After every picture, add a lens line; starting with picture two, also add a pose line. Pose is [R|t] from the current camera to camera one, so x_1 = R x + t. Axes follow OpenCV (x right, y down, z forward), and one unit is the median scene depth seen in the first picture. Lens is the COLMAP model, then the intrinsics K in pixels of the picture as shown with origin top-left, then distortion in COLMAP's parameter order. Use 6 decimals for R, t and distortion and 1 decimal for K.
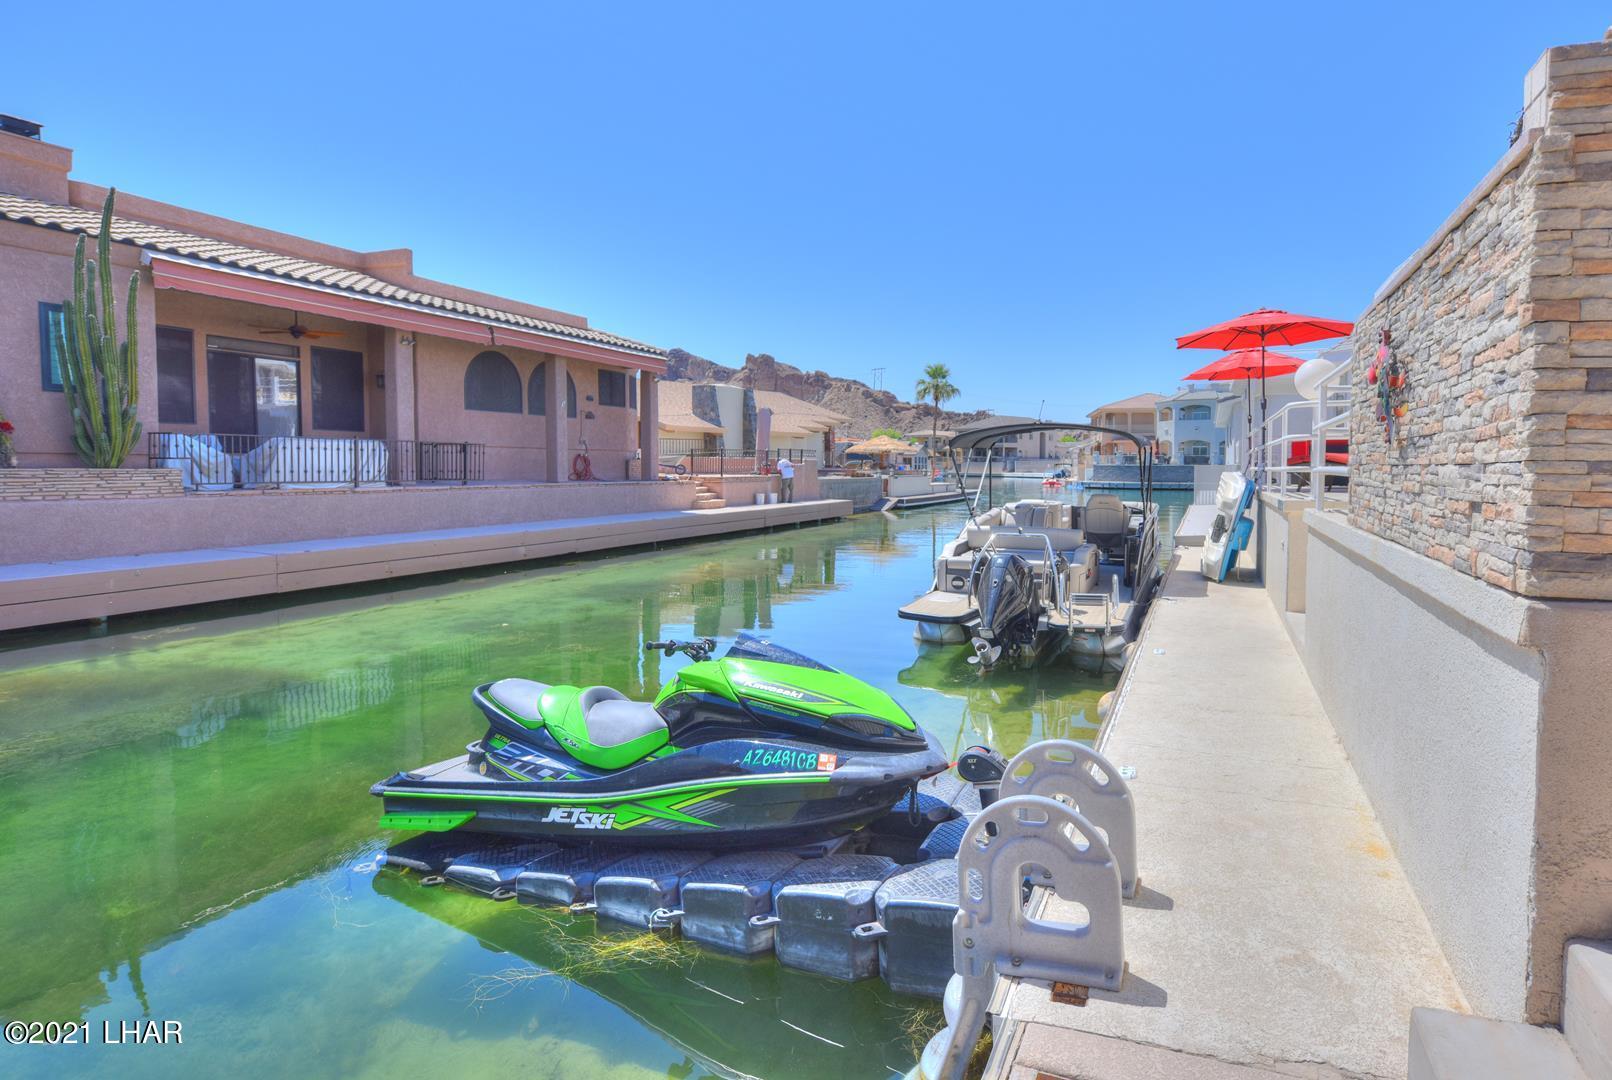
lens RADIAL K [[839.3, 0, 904.8], [0, 839.3, 512.9], [0, 0, 1]] dist [-0.009358, -0.002287]
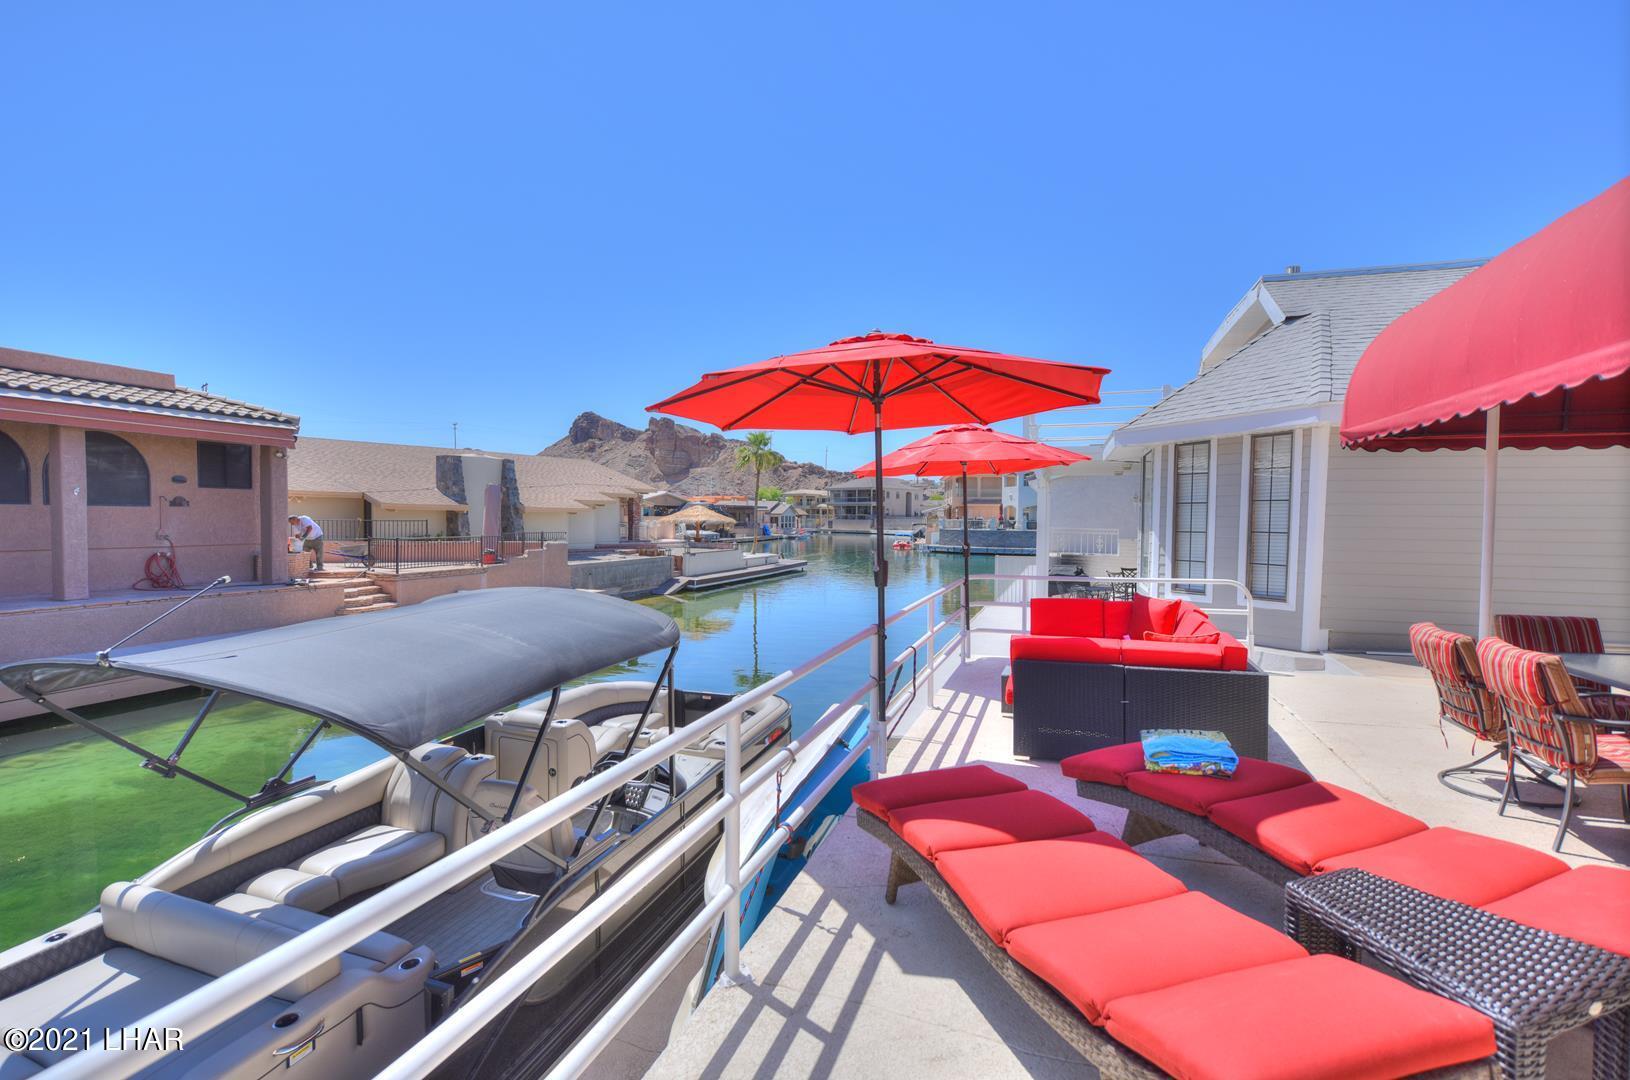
lens RADIAL K [[747.7, 0, 813.6], [0, 747.7, 538.0], [0, 0, 1]] dist [-0.008657, -0.000248]
pose [[0.999900, 0.004367, 0.013464, 0.295125], [-0.003992, 0.999607, -0.027740, -0.101698], [-0.013579, 0.027683, 0.999525, 0.481031]]
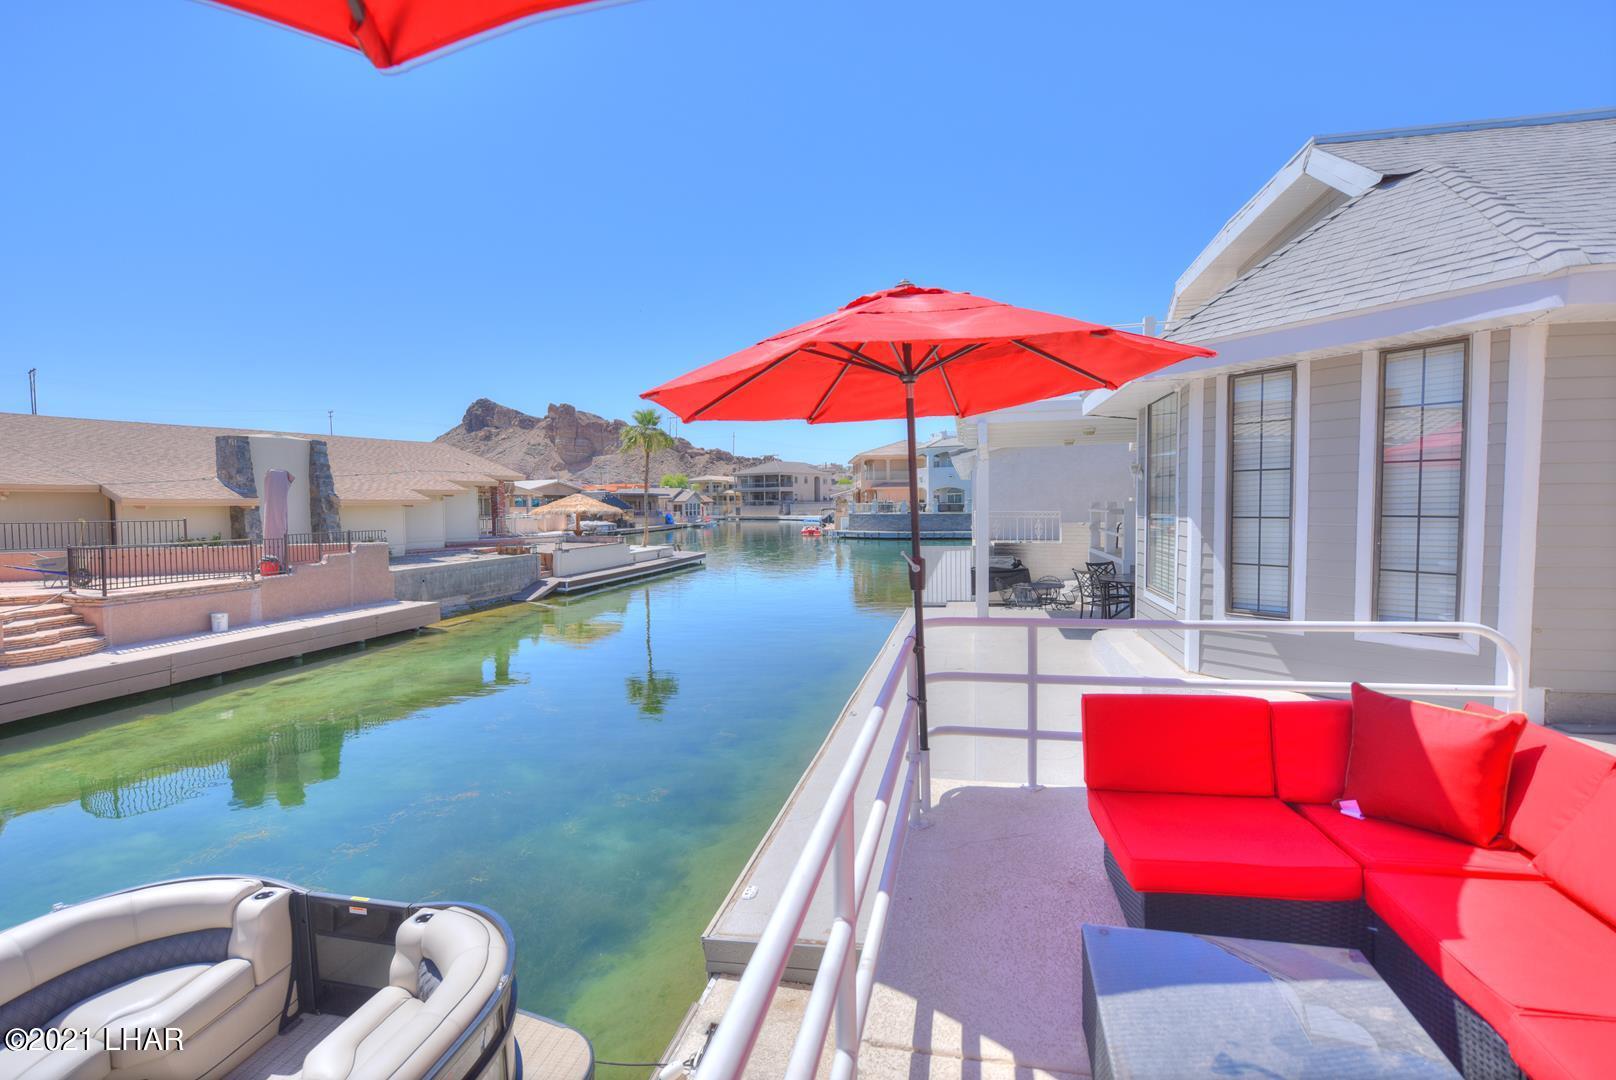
lens RADIAL K [[741.3, 0, 805.5], [0, 741.3, 538.3], [0, 0, 1]] dist [-0.008657, -0.000248]
pose [[0.992367, -0.021849, 0.121366, 0.343212], [0.022880, 0.999713, -0.007102, -0.117456], [-0.121176, 0.009825, 0.992582, 0.758550]]
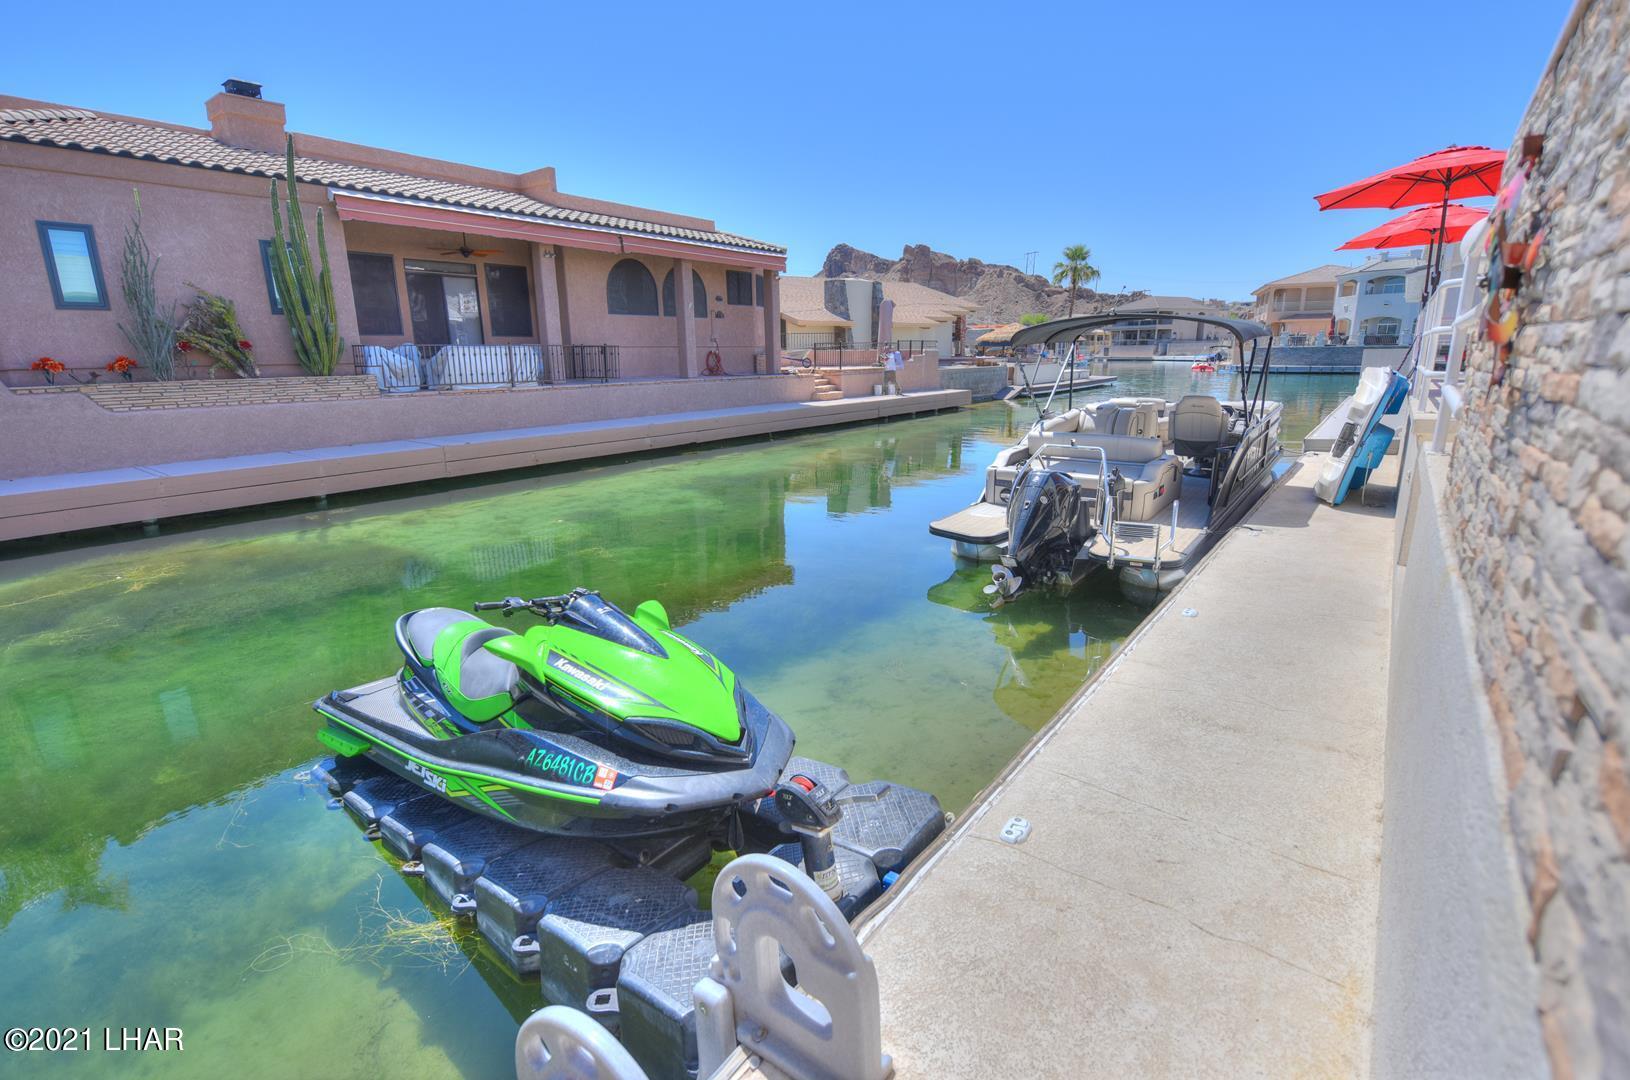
lens RADIAL K [[747.7, 0, 805.5], [0, 747.7, 541.8], [0, 0, 1]] dist [-0.008657, -0.000248]
pose [[0.950627, 0.057785, -0.304909, 0.072944], [0.001686, 0.981536, 0.191273, -0.017052], [0.310331, -0.182343, 0.932977, 0.099968]]
